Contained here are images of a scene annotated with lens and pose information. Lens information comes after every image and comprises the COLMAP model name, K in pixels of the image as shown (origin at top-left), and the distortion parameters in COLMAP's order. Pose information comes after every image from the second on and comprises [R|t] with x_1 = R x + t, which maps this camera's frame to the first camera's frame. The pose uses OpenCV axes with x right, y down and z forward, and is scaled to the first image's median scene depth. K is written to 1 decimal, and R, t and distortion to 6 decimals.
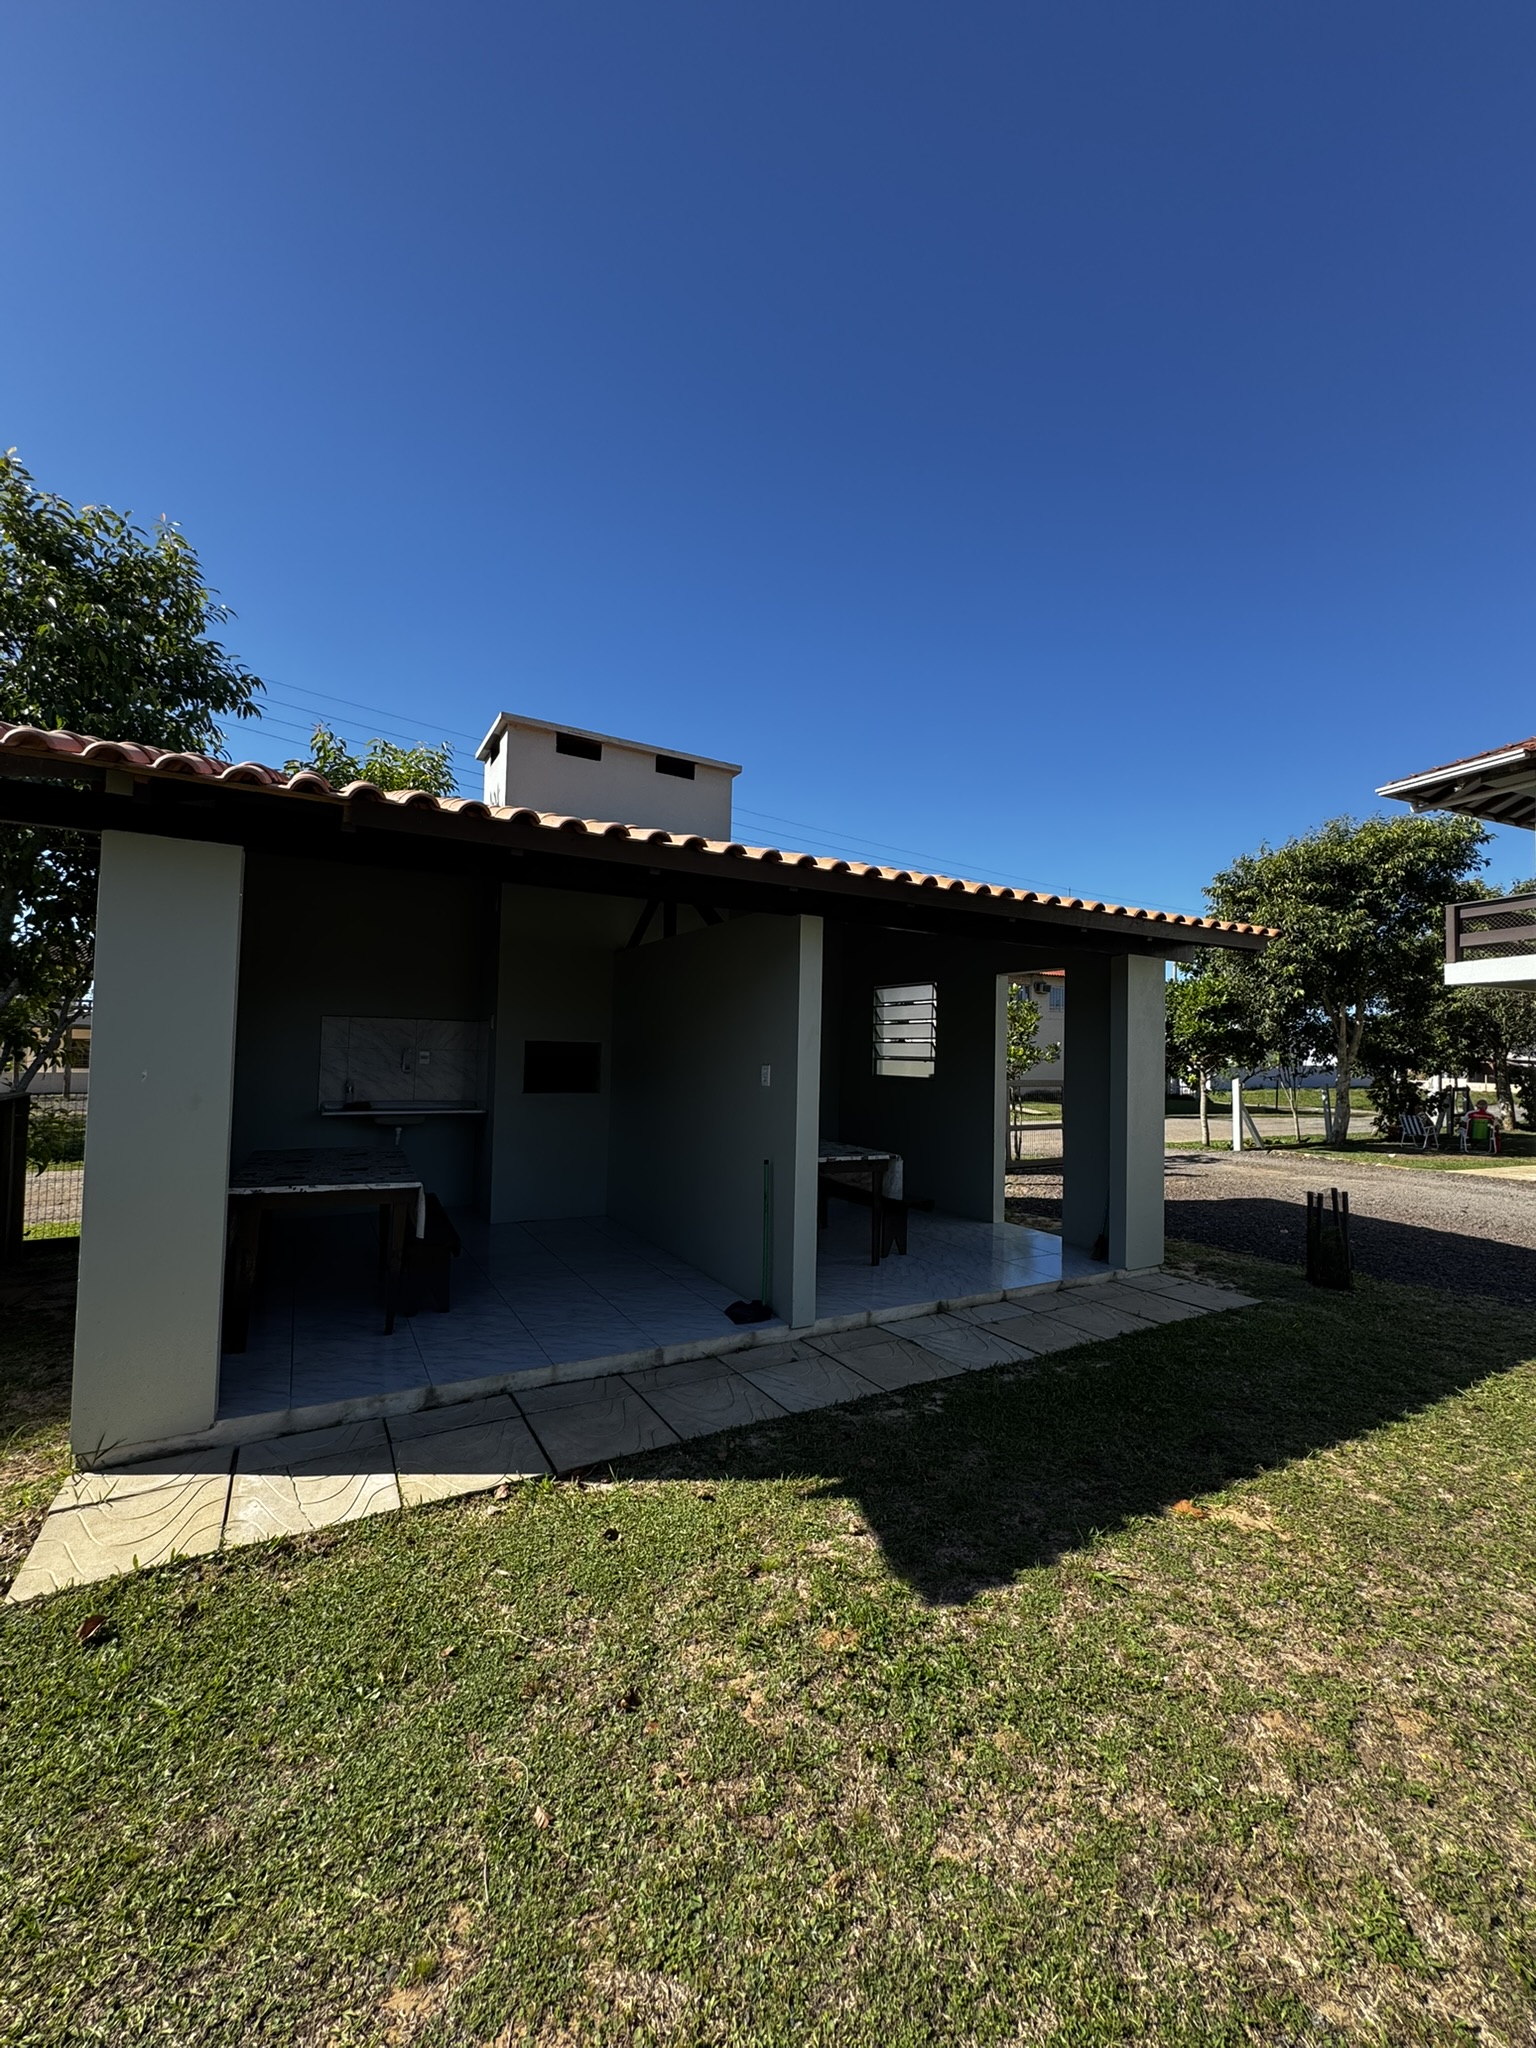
lens RADIAL K [[823.9, 0, 768.0], [0, 823.9, 1019.7], [0, 0, 1]] dist [-0.003088, -0.000146]
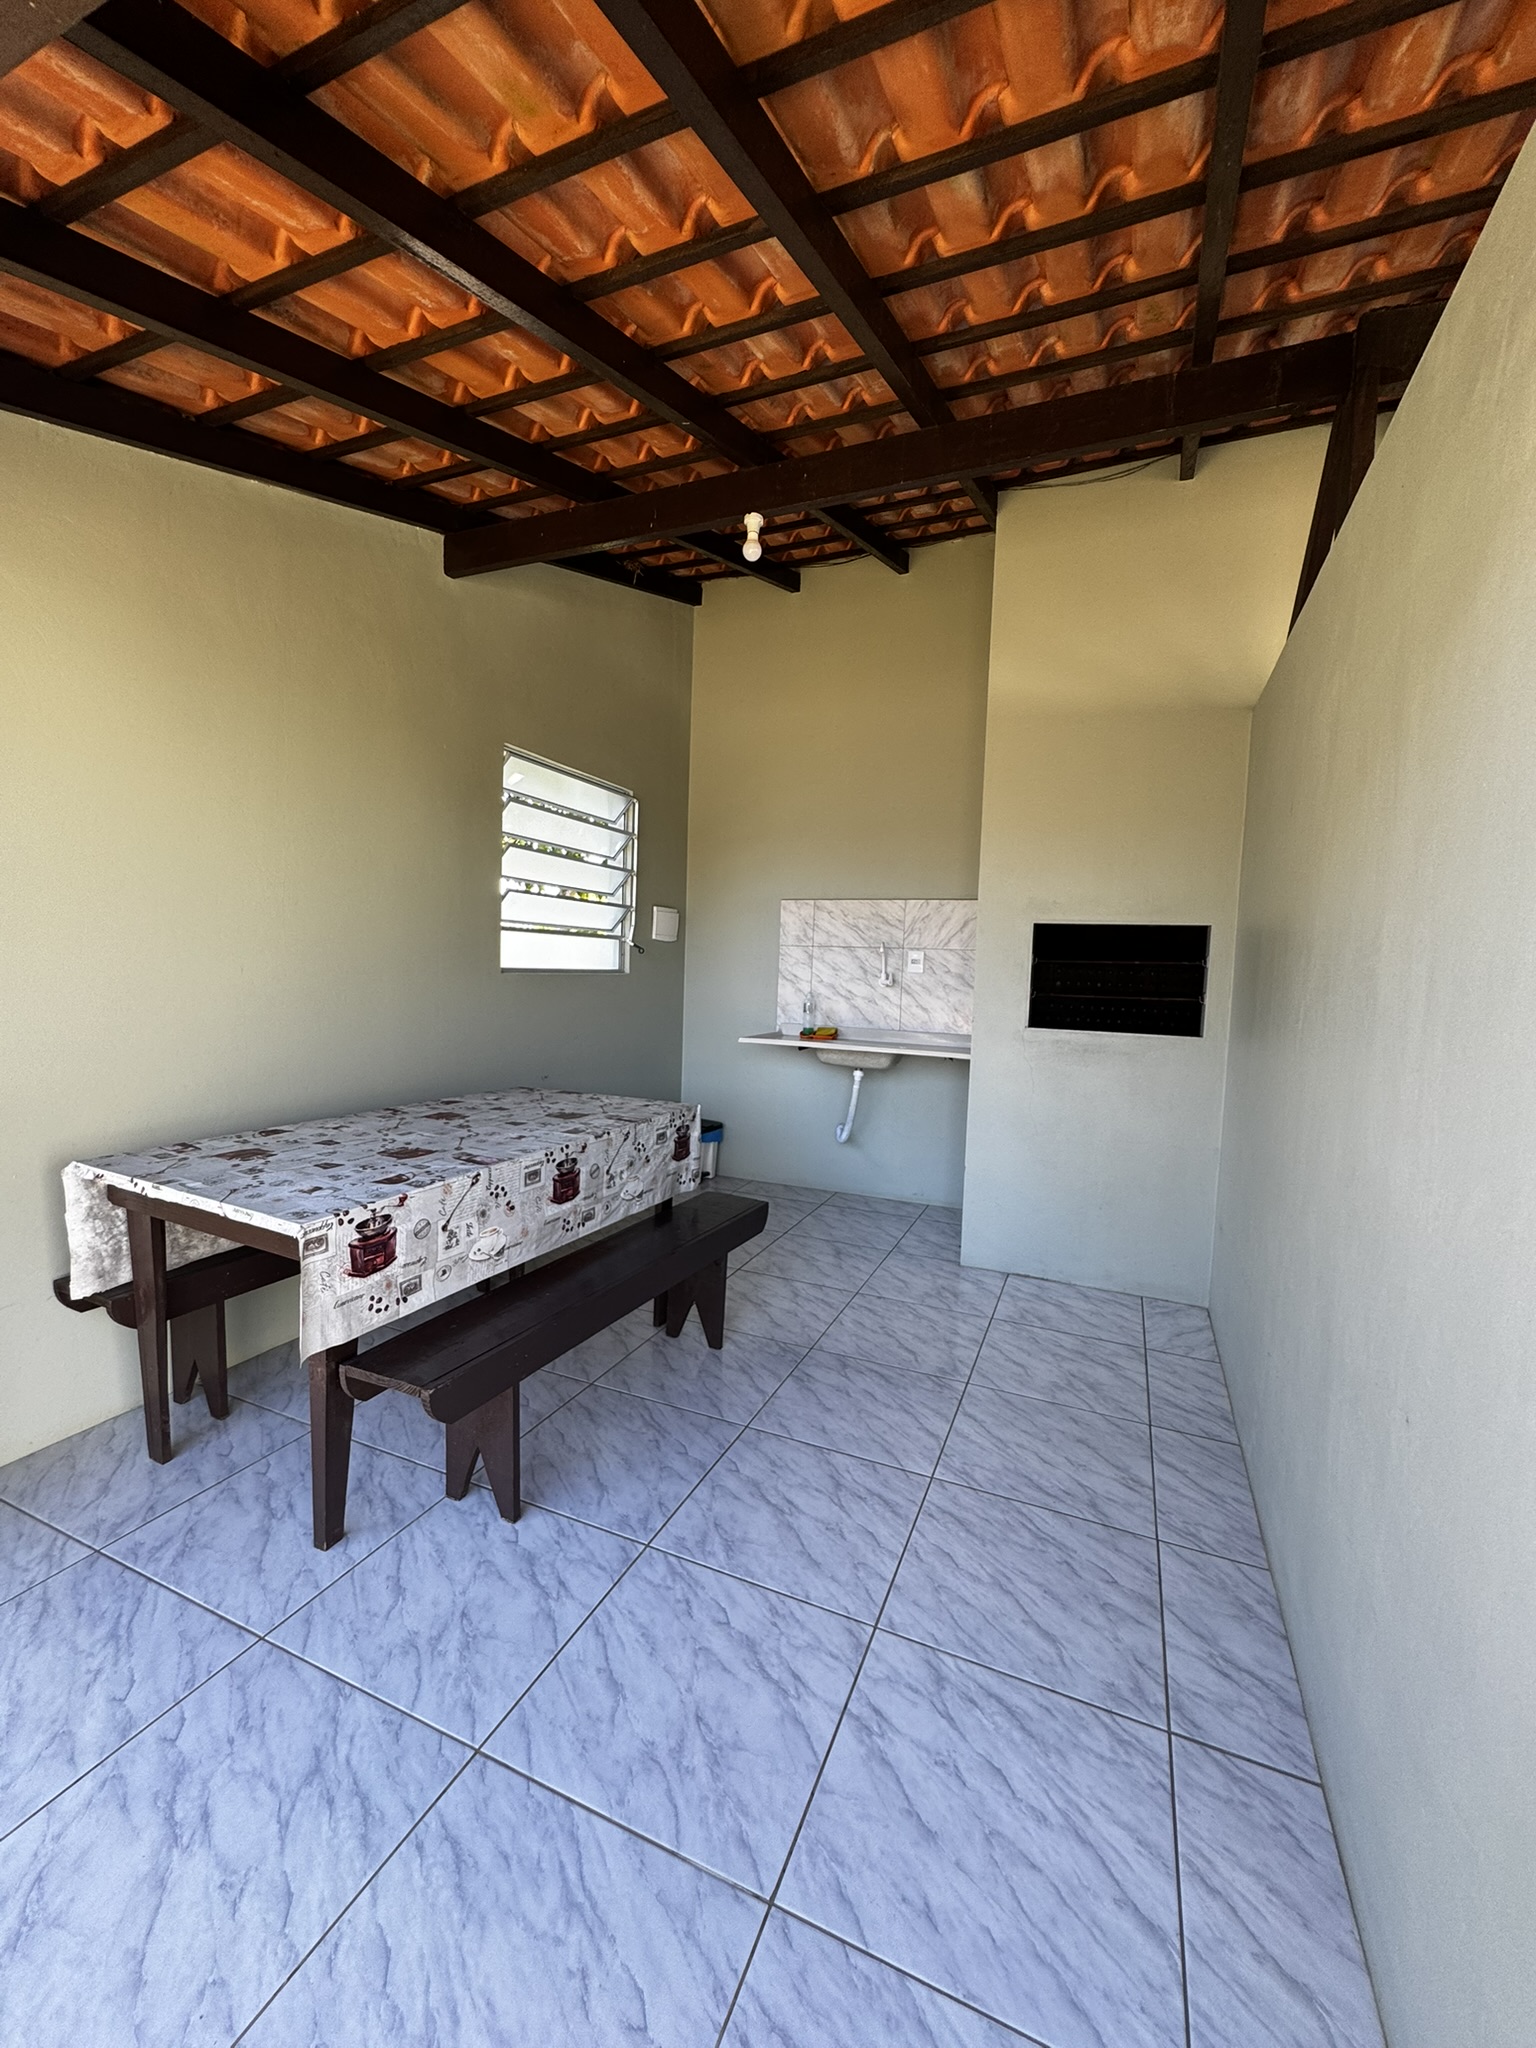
lens RADIAL K [[823.9, 0, 768.0], [0, 823.9, 1019.7], [0, 0, 1]] dist [-0.003088, -0.000146]
pose [[0.612255, 0.048136, -0.789194, 0.005760], [0.009860, 0.997603, 0.068497, 0.048224], [0.790599, -0.049719, 0.610312, 0.559587]]
